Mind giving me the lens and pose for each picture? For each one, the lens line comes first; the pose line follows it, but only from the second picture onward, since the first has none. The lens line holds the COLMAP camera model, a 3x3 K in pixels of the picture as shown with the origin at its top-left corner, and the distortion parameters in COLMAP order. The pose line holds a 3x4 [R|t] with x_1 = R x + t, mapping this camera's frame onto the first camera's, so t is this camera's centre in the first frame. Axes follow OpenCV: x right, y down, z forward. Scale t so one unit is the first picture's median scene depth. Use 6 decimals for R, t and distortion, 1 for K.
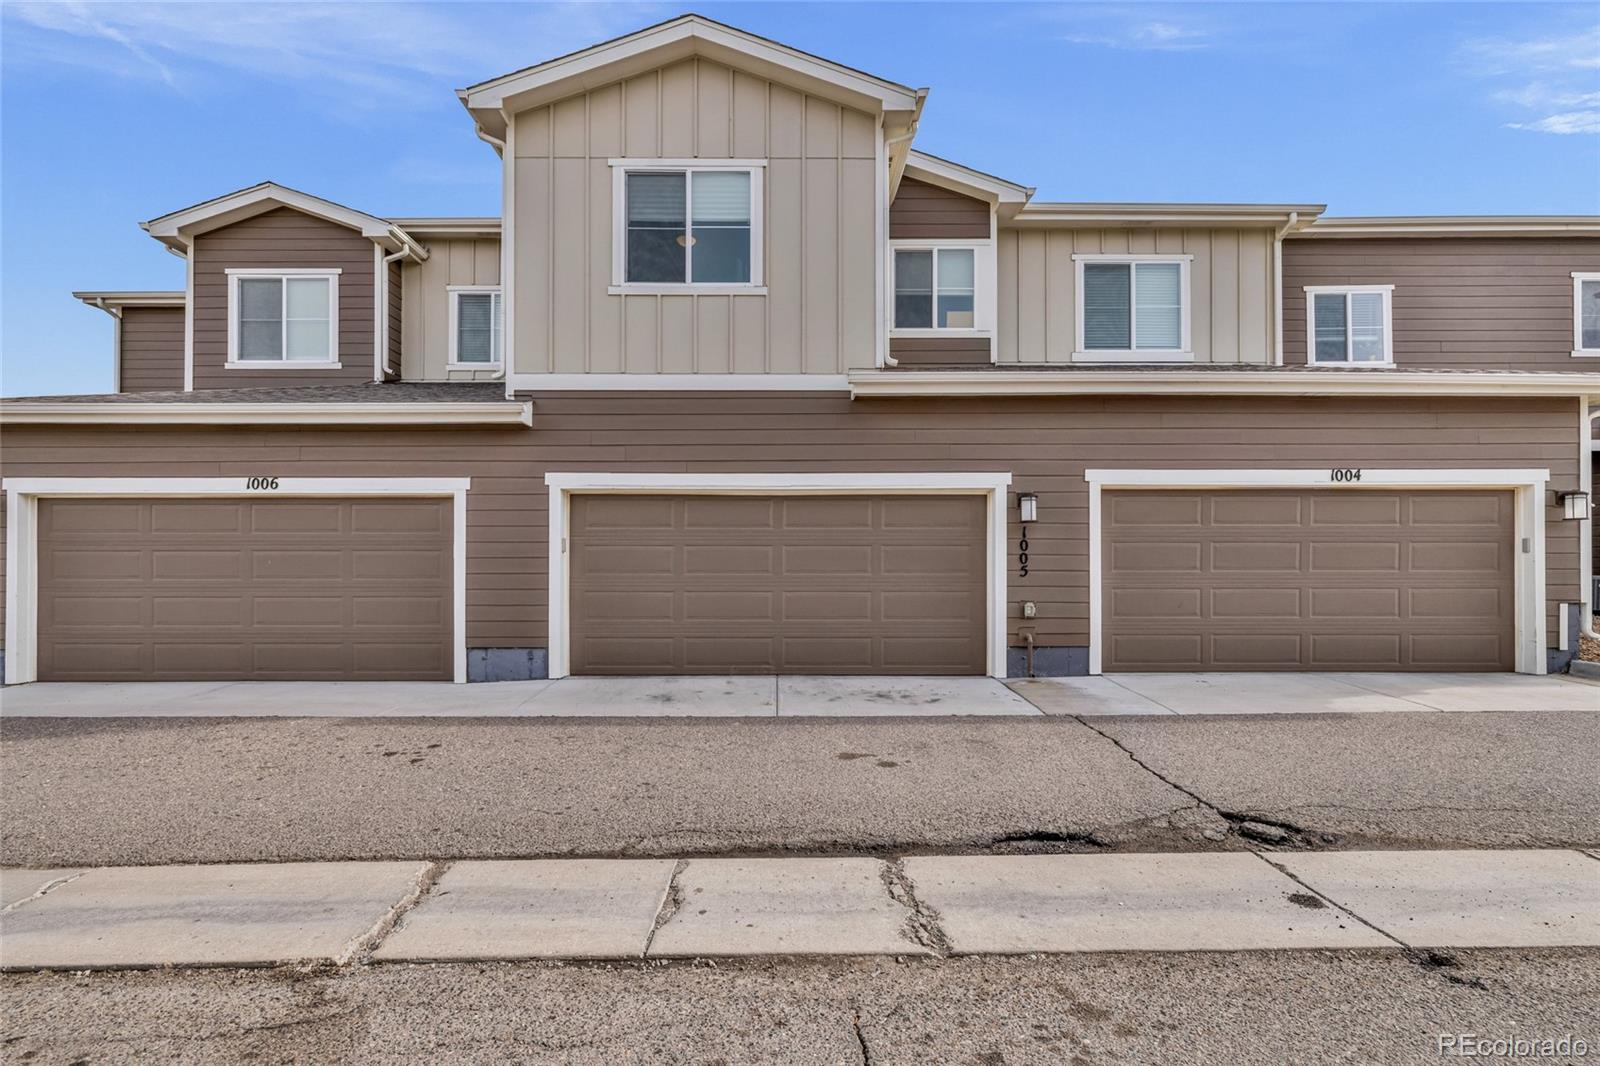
lens RADIAL K [[693.2, 0, 799.5], [0, 693.2, 568.5], [0, 0, 1]] dist [-0.000825, -0.000028]
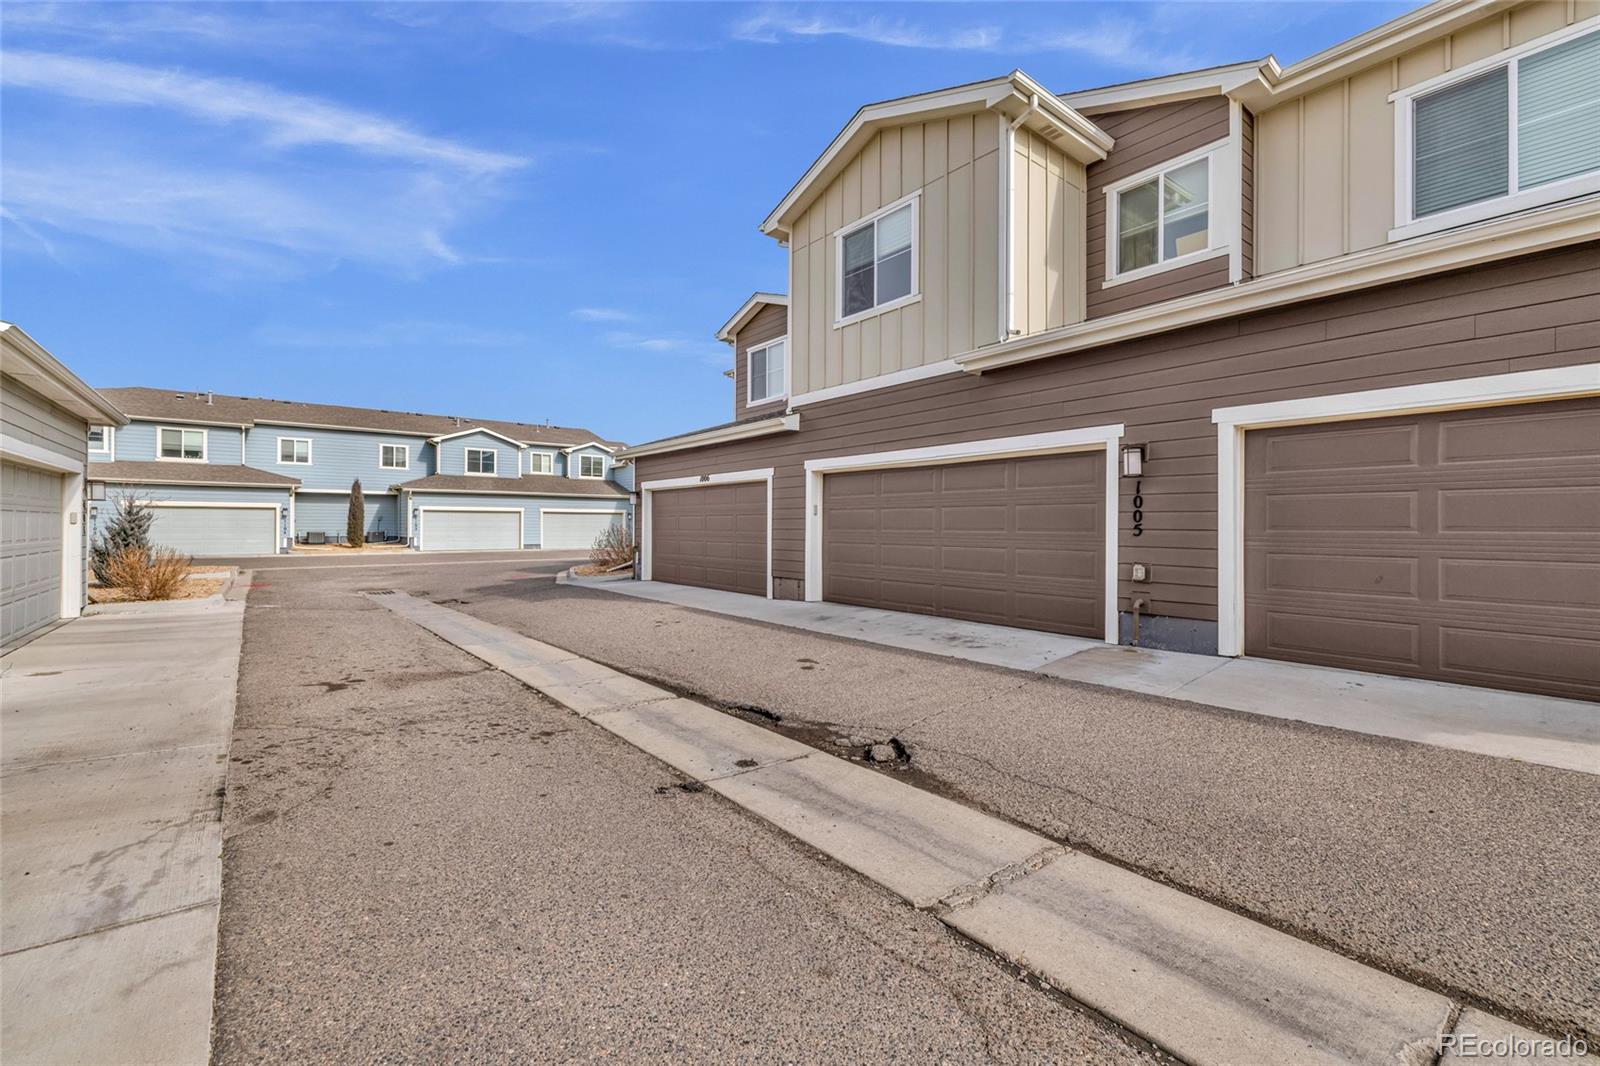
lens RADIAL K [[693.2, 0, 800.3], [0, 693.2, 525.6], [0, 0, 1]] dist [-0.000825, -0.000028]
pose [[0.611639, 0.001126, -0.791136, 0.780941], [-0.007545, 0.999962, -0.004410, 0.005228], [0.791101, 0.008667, 0.611624, 0.098660]]
